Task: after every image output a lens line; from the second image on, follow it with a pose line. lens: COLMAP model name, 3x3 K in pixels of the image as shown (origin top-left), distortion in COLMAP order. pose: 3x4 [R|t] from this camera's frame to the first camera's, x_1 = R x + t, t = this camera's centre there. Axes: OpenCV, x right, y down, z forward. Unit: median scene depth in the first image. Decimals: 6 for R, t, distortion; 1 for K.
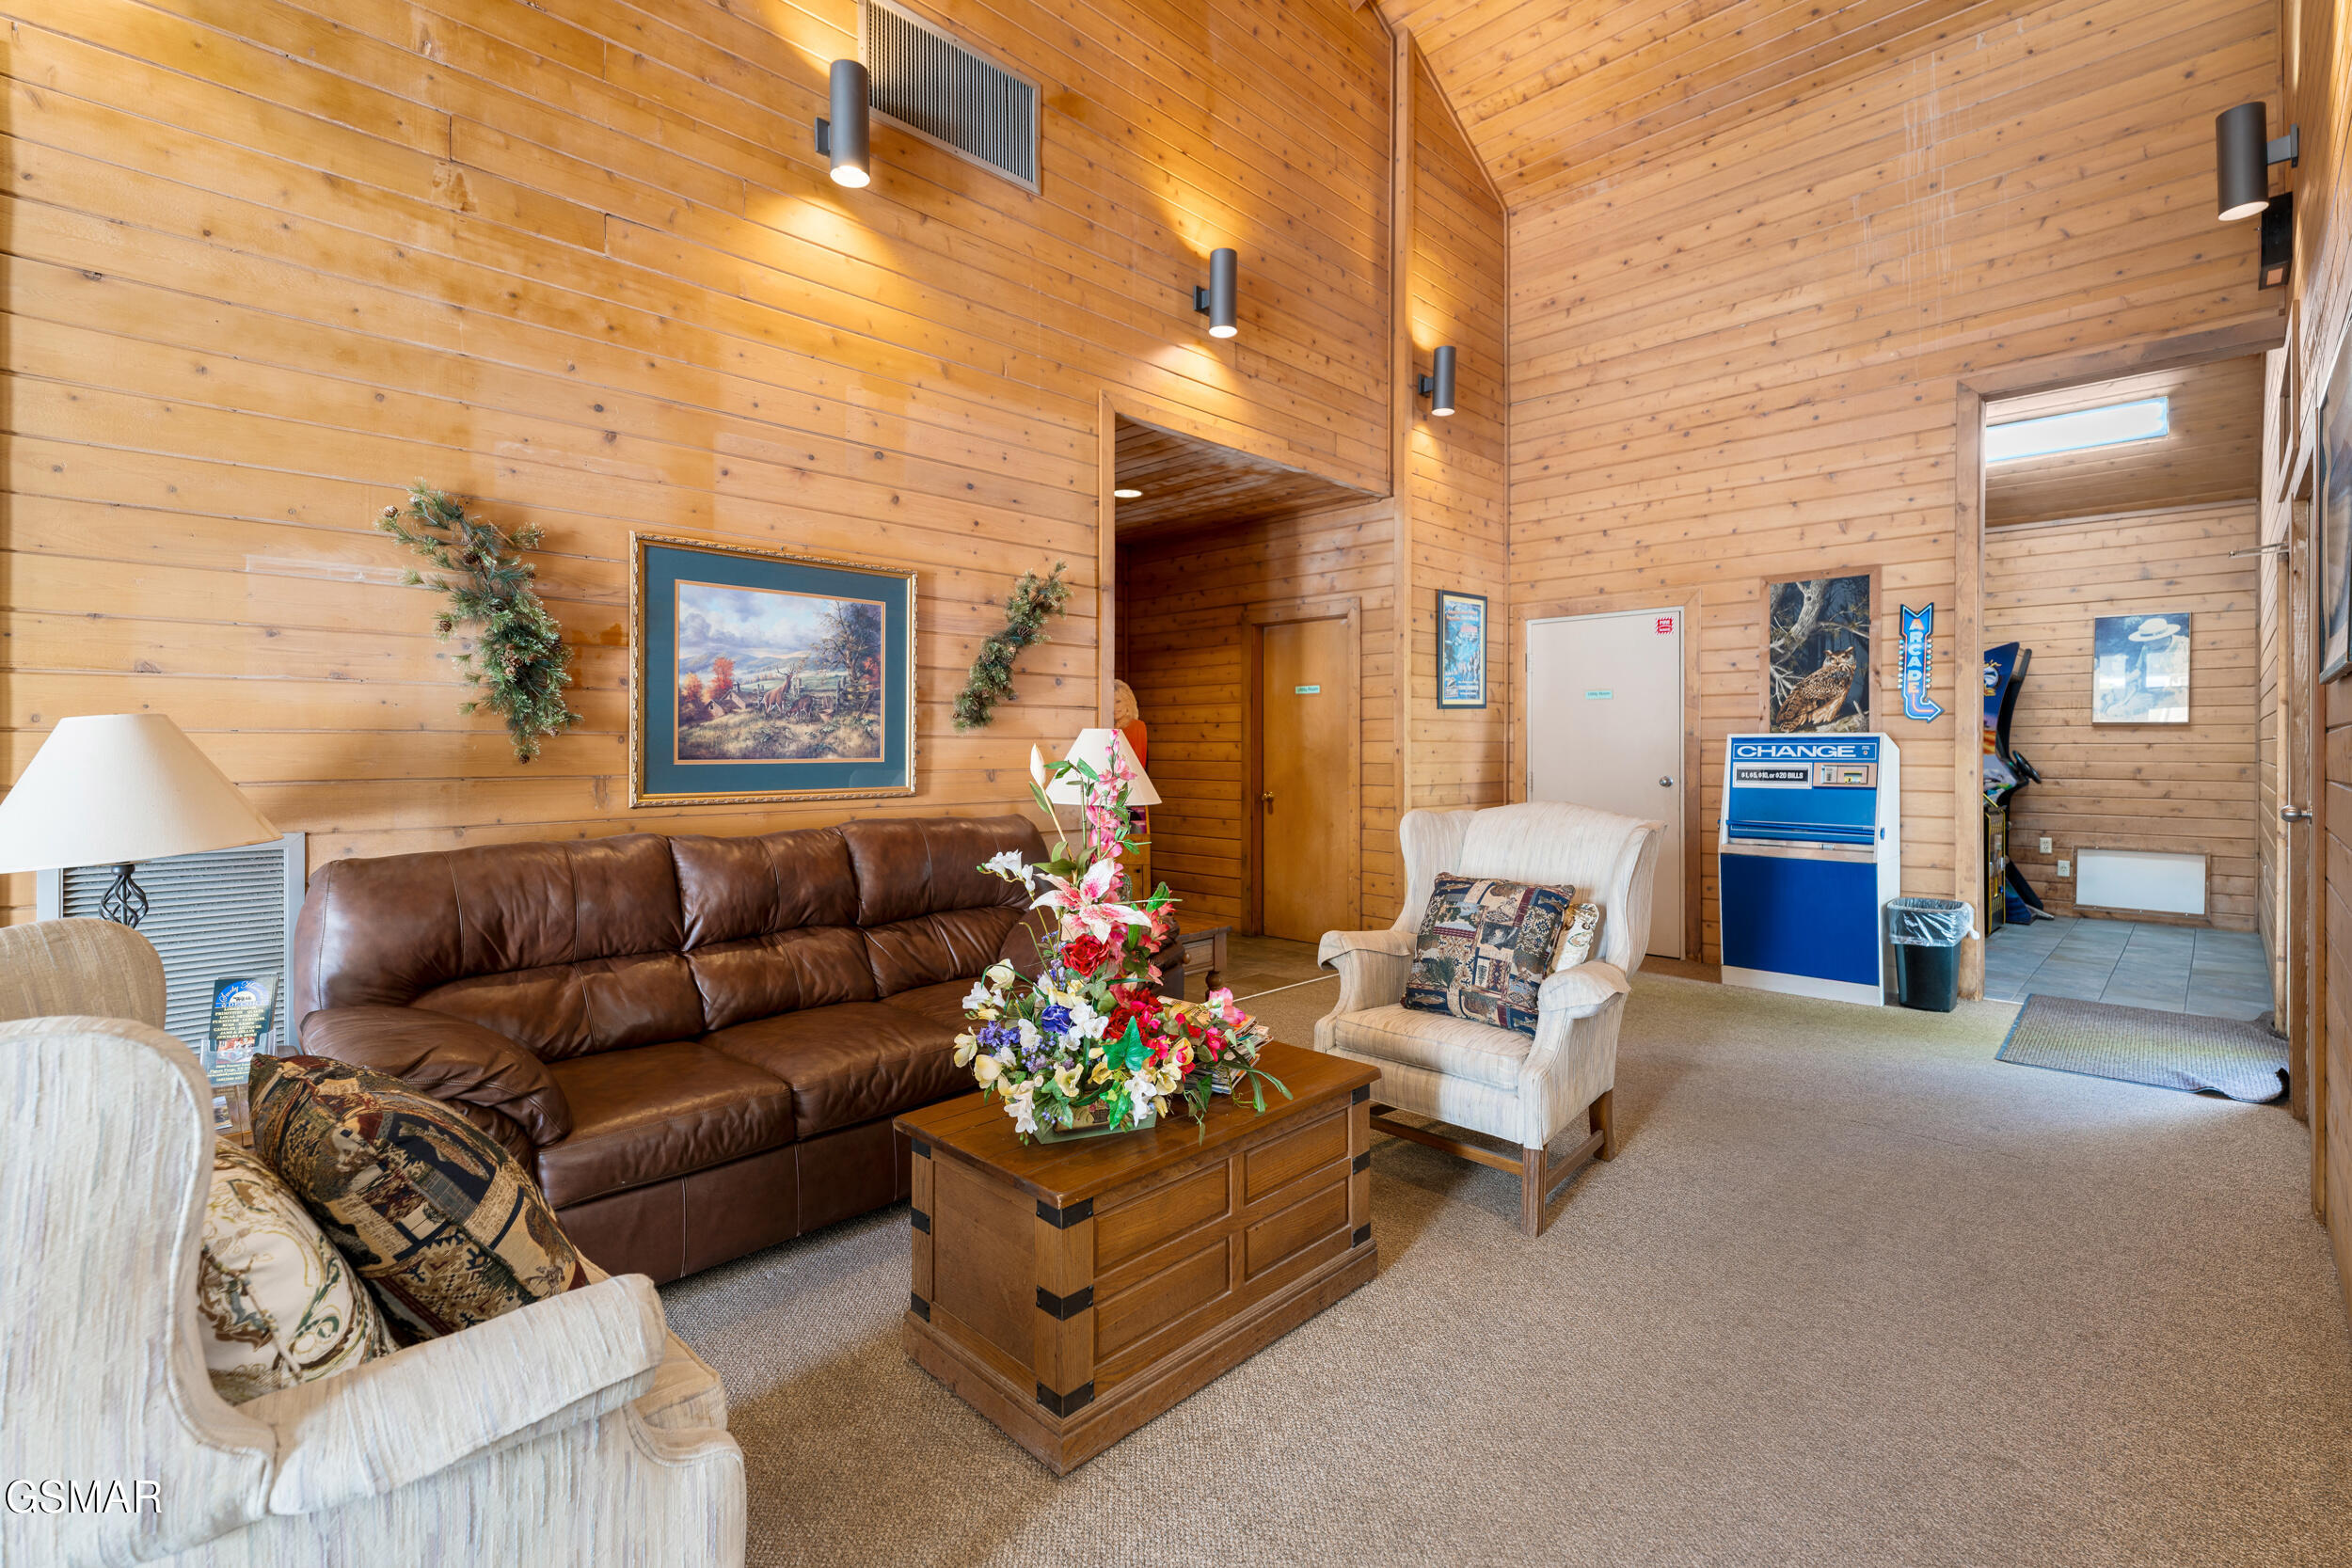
lens RADIAL K [[1033.1, 0, 1208.7], [0, 1033.1, 755.2], [0, 0, 1]] dist [-0.001453, -0.000595]
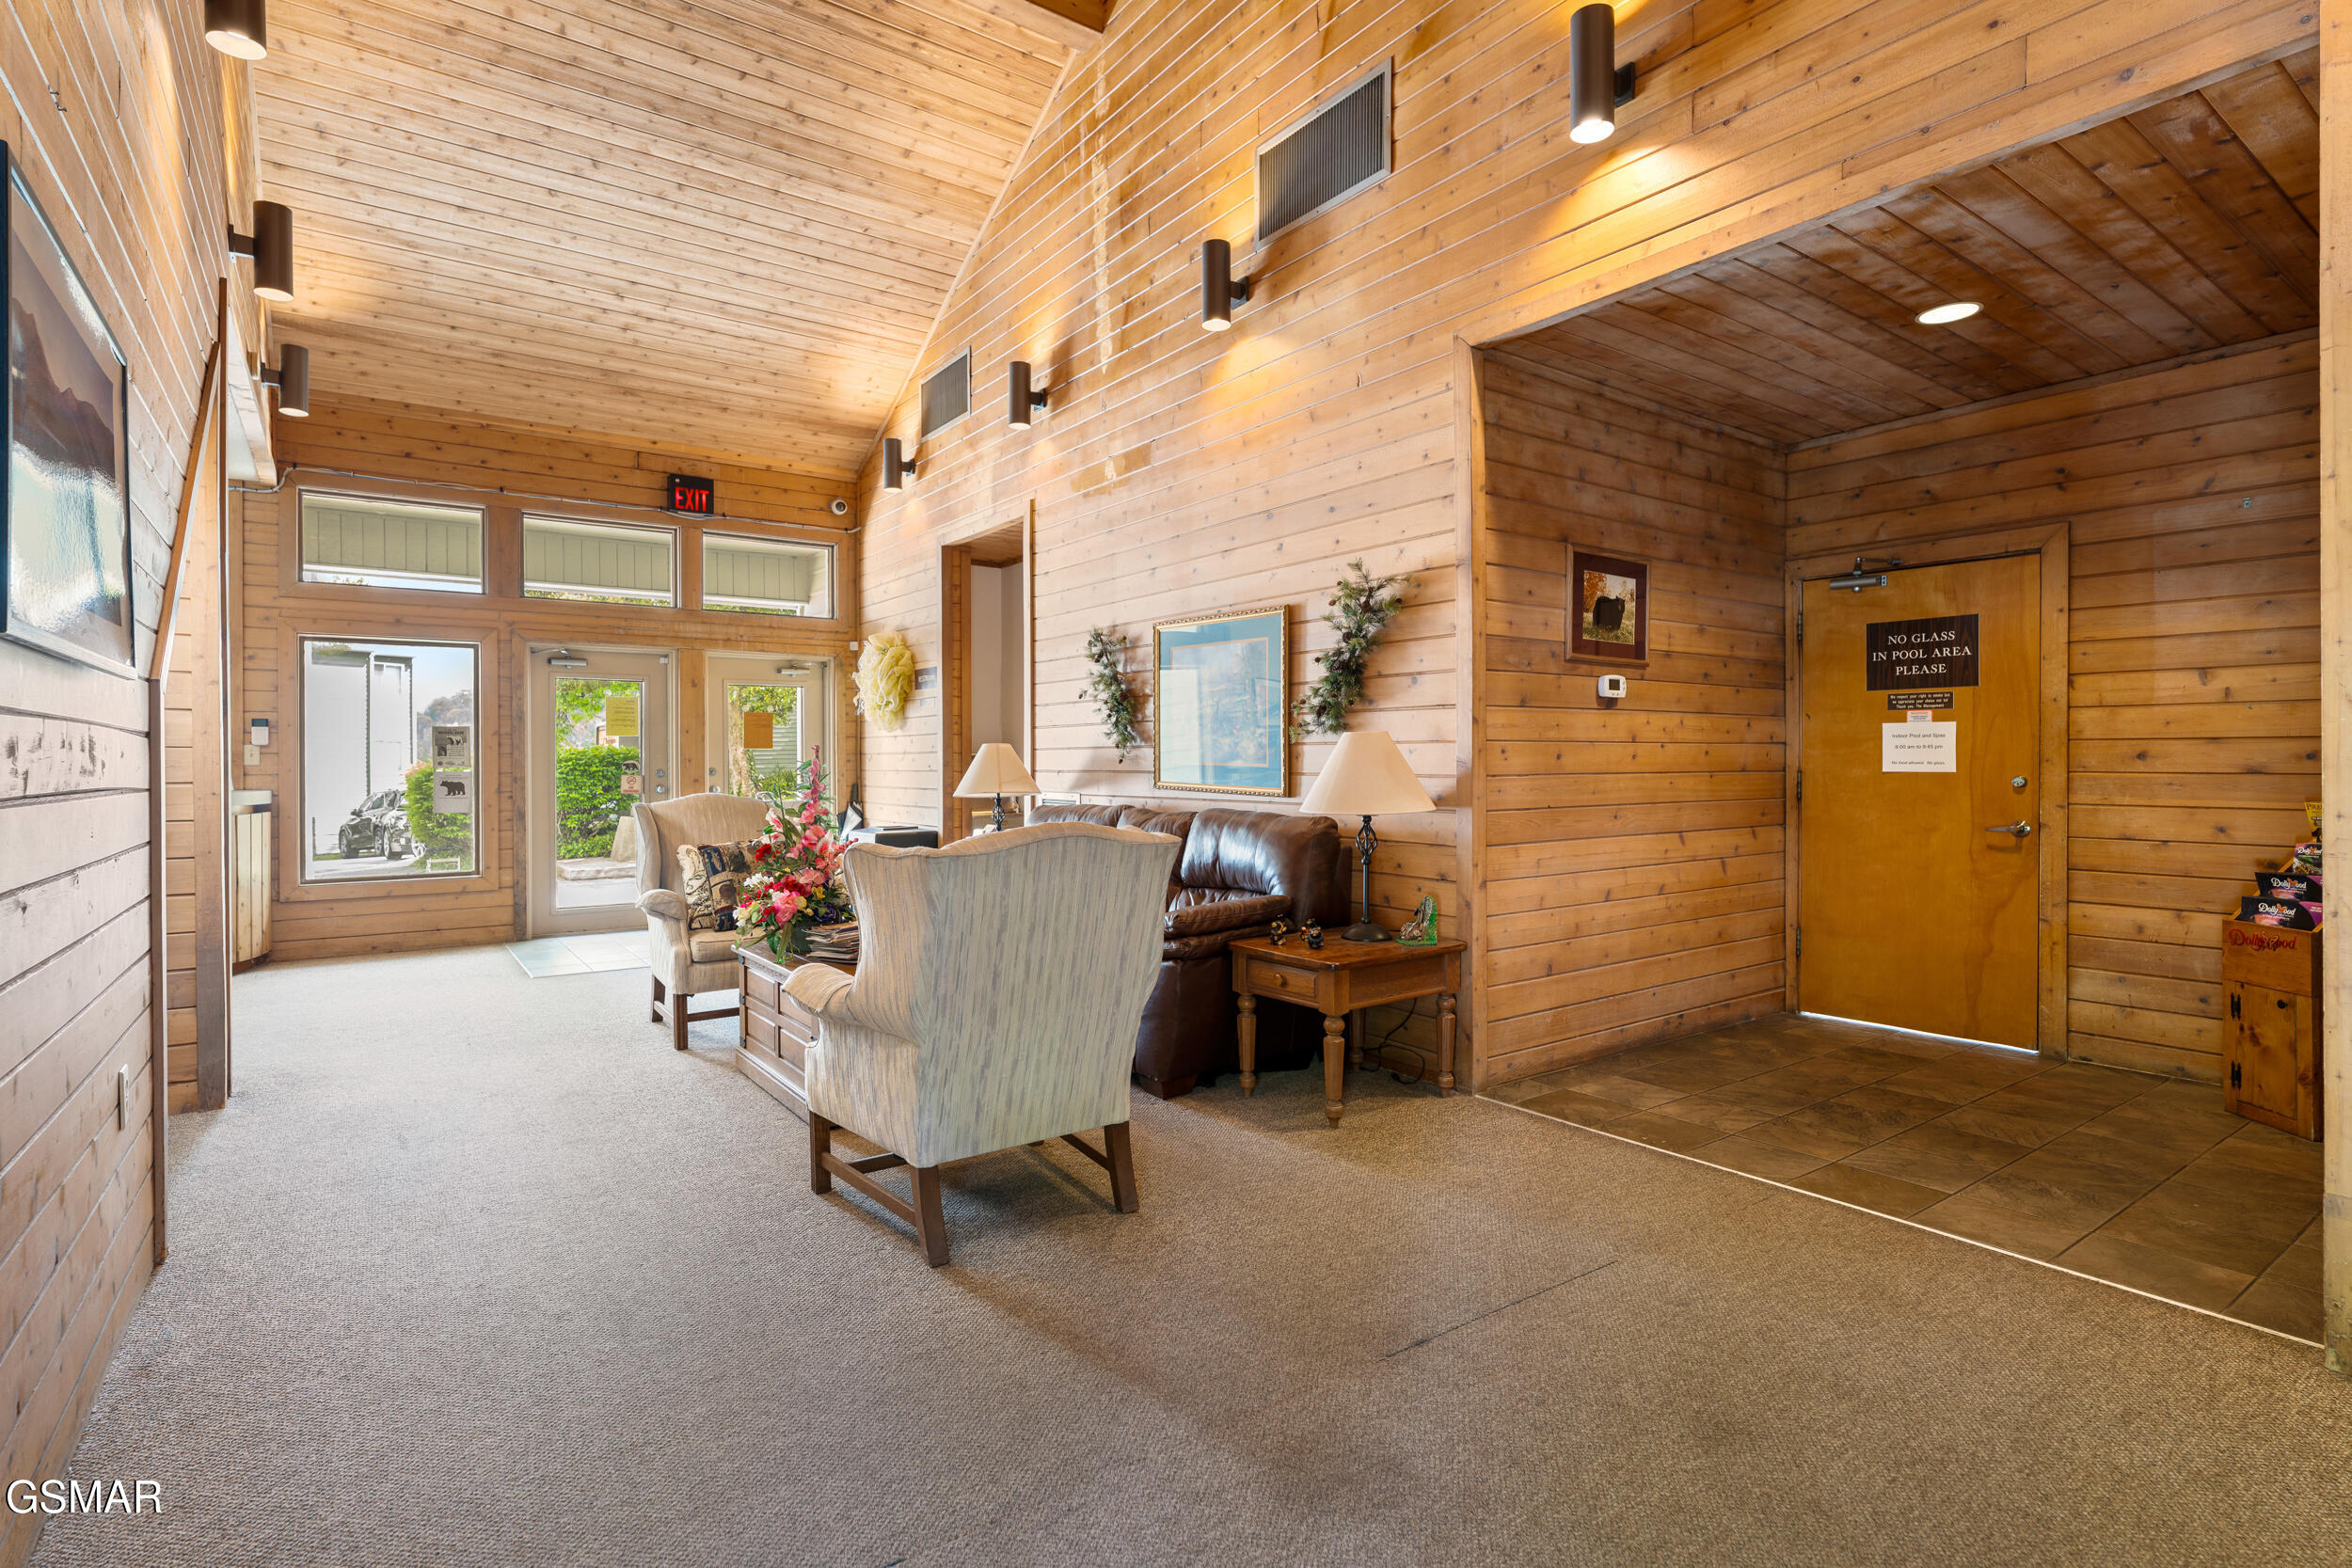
lens RADIAL K [[1131.9, 0, 1170.4], [0, 1131.9, 770.4], [0, 0, 1]] dist [0.002664, -0.000656]
pose [[-0.173480, 0.003911, -0.984830, 0.874596], [-0.006756, 0.999964, 0.005161, 0.005525], [0.984814, 0.007549, -0.173447, 0.947030]]
